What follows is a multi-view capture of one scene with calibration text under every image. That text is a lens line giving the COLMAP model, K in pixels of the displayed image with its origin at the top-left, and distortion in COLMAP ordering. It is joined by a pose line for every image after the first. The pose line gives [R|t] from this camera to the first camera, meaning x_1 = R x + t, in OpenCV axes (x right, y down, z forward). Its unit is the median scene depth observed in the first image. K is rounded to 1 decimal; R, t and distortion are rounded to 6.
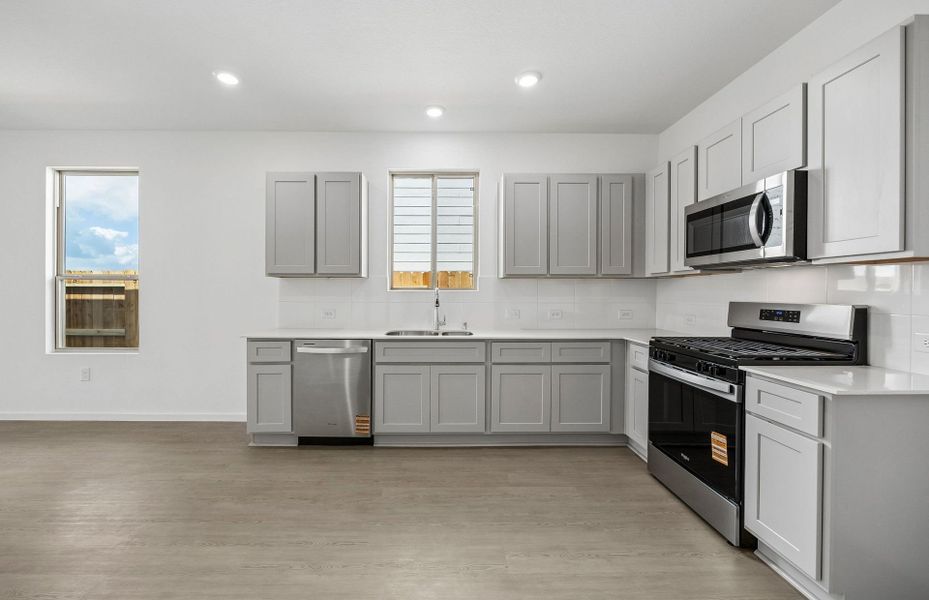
lens RADIAL K [[376.9, 0, 433.7], [0, 376.9, 291.4], [0, 0, 1]] dist [0.012945, 0.000062]
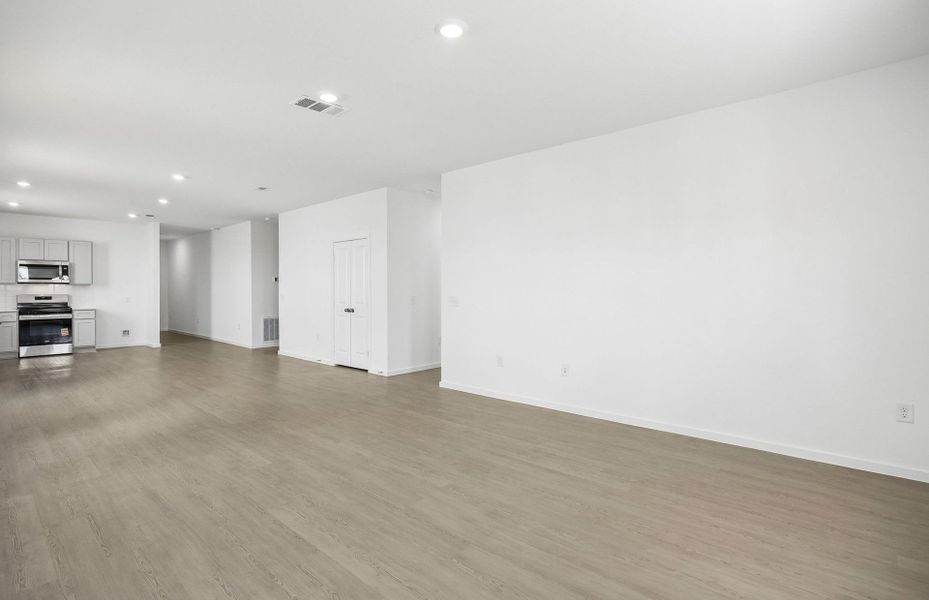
lens RADIAL K [[446.1, 0, 463.3], [0, 446.1, 293.6], [0, 0, 1]] dist [-0.012412, -0.000470]
pose [[-0.745965, -0.004489, 0.665970, -3.389579], [0.000271, 0.999975, 0.007044, -0.002677], [-0.665985, 0.005435, -0.745945, 1.072767]]
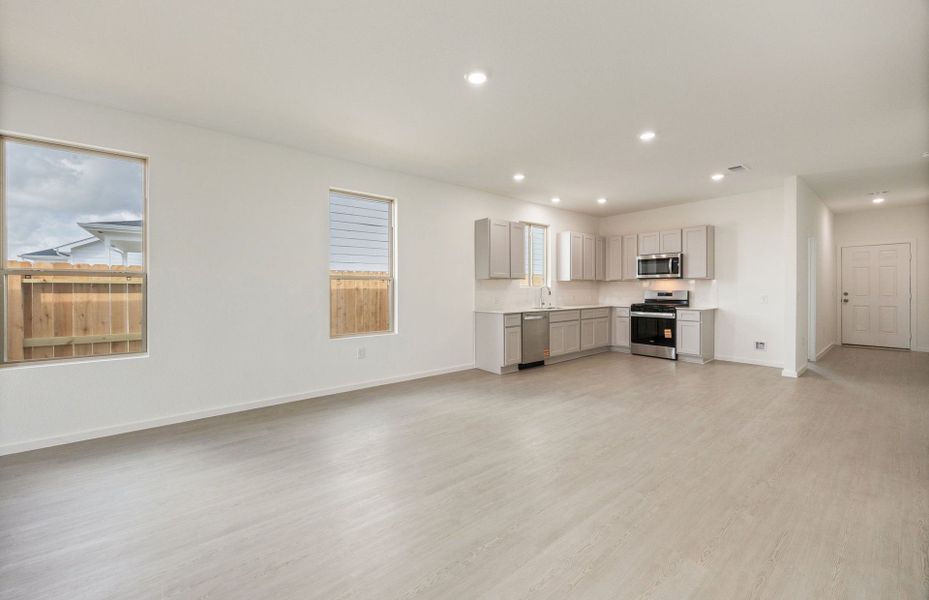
lens RADIAL K [[350.2, 0, 450.8], [0, 350.2, 288.3], [0, 0, 1]] dist [-0.011623, 0.000890]
pose [[0.790519, -0.005910, 0.612409, -1.718447], [0.004148, 0.999982, 0.004296, -0.005402], [-0.612423, -0.000856, 0.790530, -0.162665]]
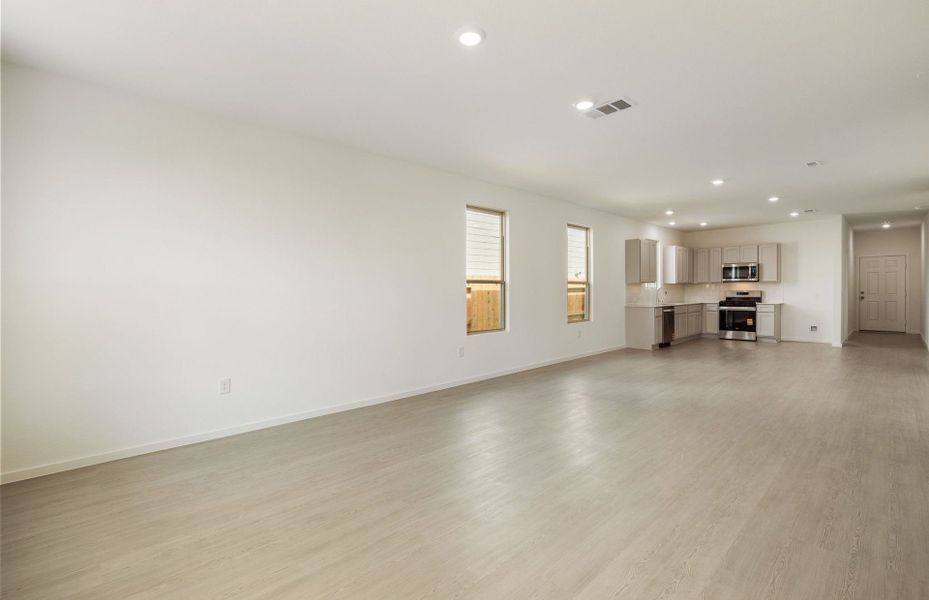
lens RADIAL K [[417.8, 0, 464.2], [0, 417.8, 294.7], [0, 0, 1]] dist [-0.002068, -0.001485]
pose [[0.711827, -0.014555, 0.702204, -3.404502], [0.010930, 0.999894, 0.009646, -0.001749], [-0.702270, 0.000808, 0.711911, -0.101231]]
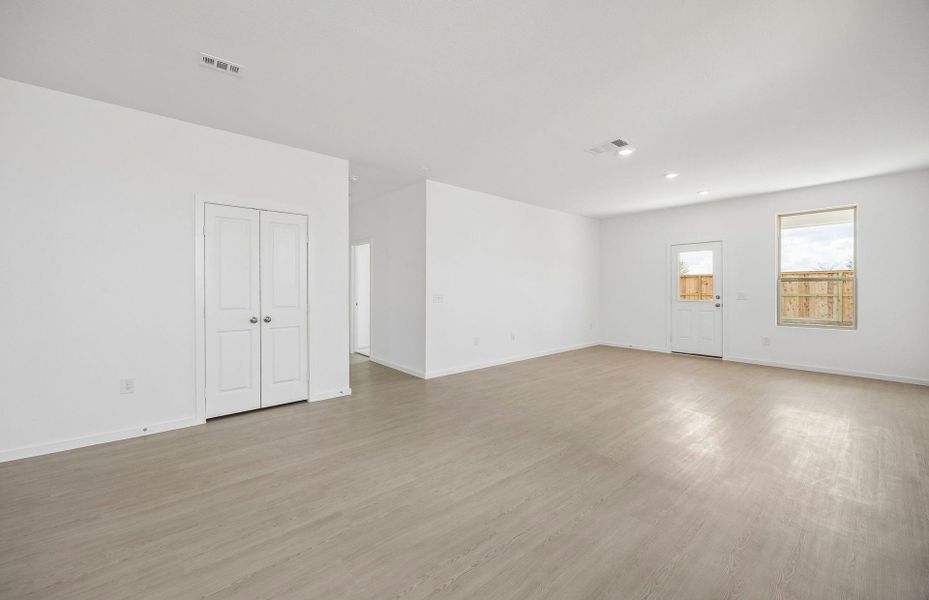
lens RADIAL K [[366.9, 0, 458.3], [0, 366.9, 287.4], [0, 0, 1]] dist [0.014129, 0.000150]
pose [[-0.765393, -0.000504, -0.643563, -1.056915], [0.000141, 1.000000, -0.000951, -0.005490], [0.643564, -0.000818, -0.765392, 1.086086]]
